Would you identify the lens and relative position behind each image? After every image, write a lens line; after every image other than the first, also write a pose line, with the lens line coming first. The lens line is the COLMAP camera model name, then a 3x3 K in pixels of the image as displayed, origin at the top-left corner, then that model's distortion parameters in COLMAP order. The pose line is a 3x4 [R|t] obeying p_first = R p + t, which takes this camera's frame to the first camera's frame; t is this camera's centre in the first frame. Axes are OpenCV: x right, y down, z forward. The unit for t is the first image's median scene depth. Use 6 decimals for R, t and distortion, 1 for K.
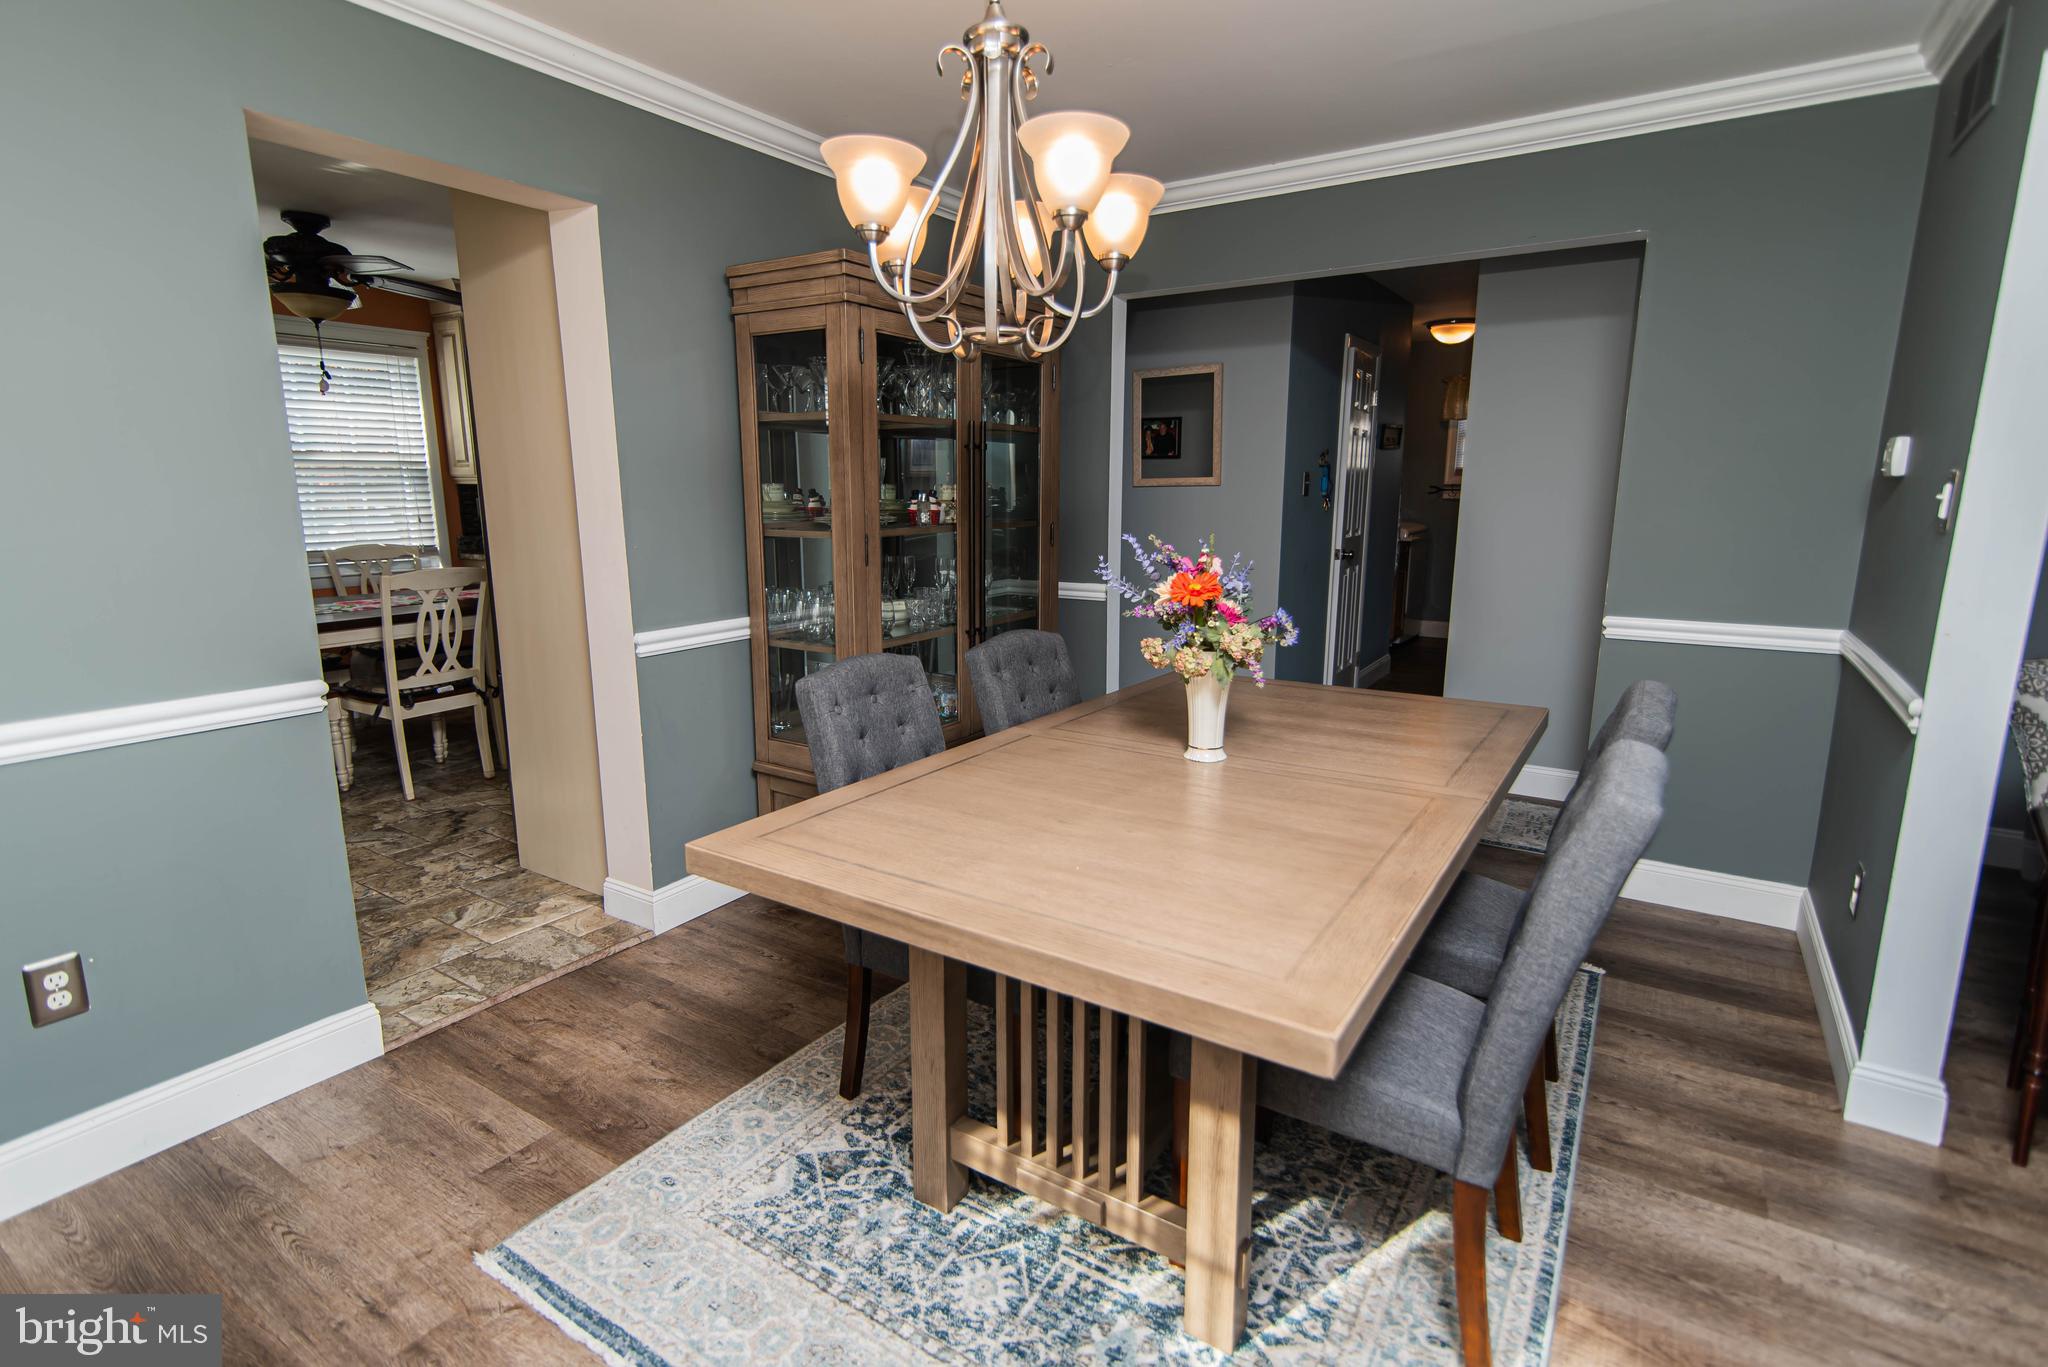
lens RADIAL K [[994.0, 0, 1026.6], [0, 994.0, 644.6], [0, 0, 1]] dist [0.016793, -0.000031]
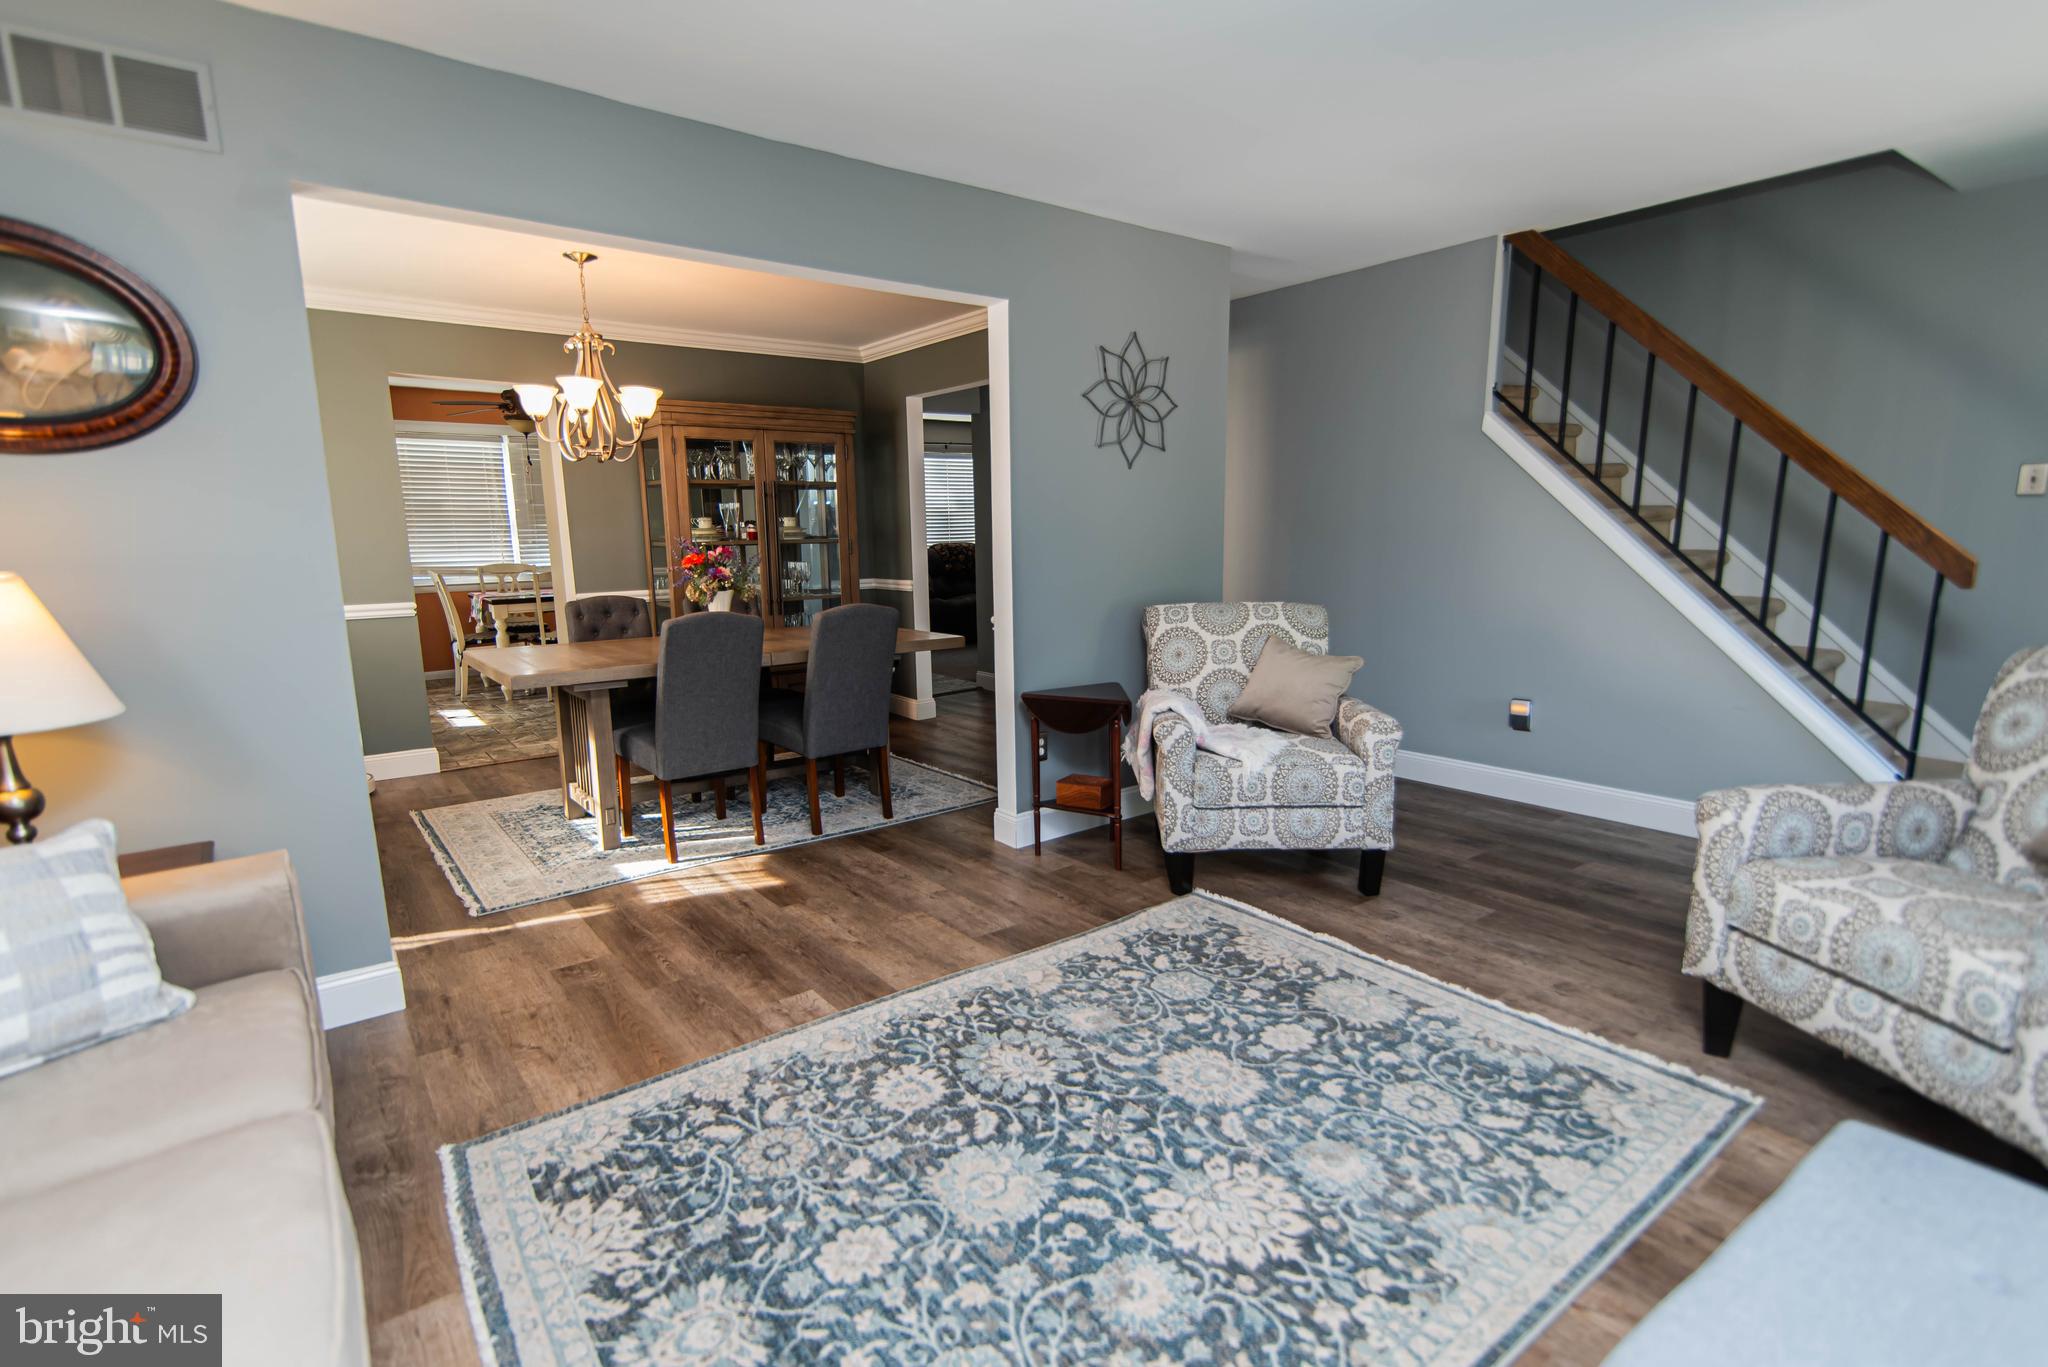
lens RADIAL K [[981.3, 0, 1020.0], [0, 981.3, 681.2], [0, 0, 1]] dist [0.012384, -0.000326]
pose [[0.945086, 0.038691, -0.324523, 1.782234], [-0.040904, 0.999163, 0.000002, 0.206185], [0.324251, 0.013272, 0.945878, -0.921404]]
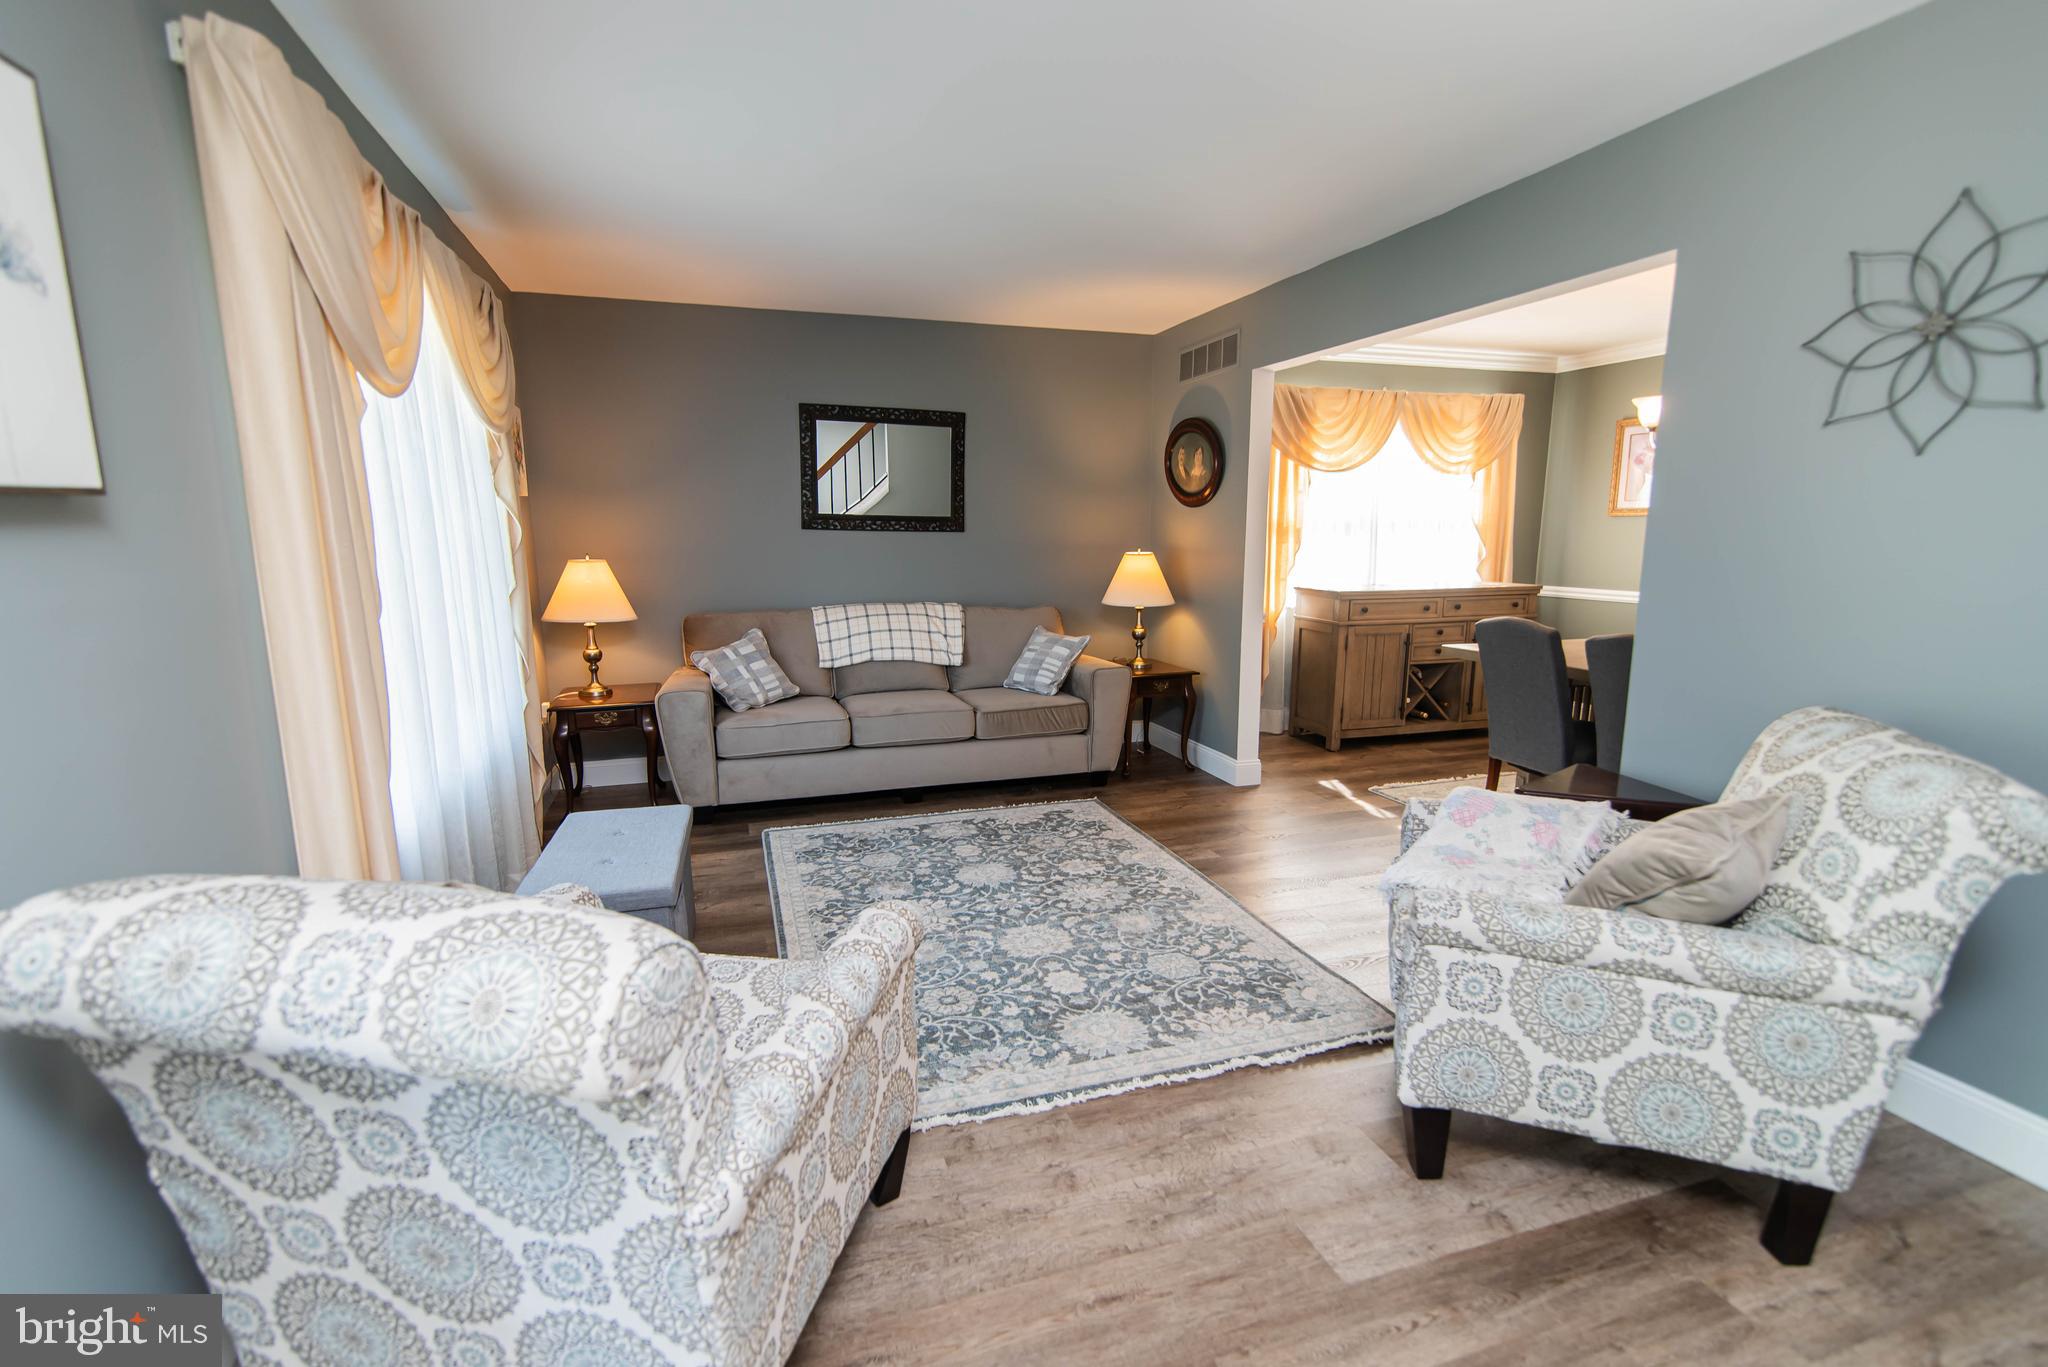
lens RADIAL K [[924.0, 0, 1021.5], [0, 924.0, 690.6], [0, 0, 1]] dist [0.012928, -0.000407]
pose [[-0.620172, 0.142648, -0.771387, 2.881006], [-0.125908, 0.952479, 0.277363, -0.201164], [0.774296, 0.269137, -0.572741, 1.193305]]
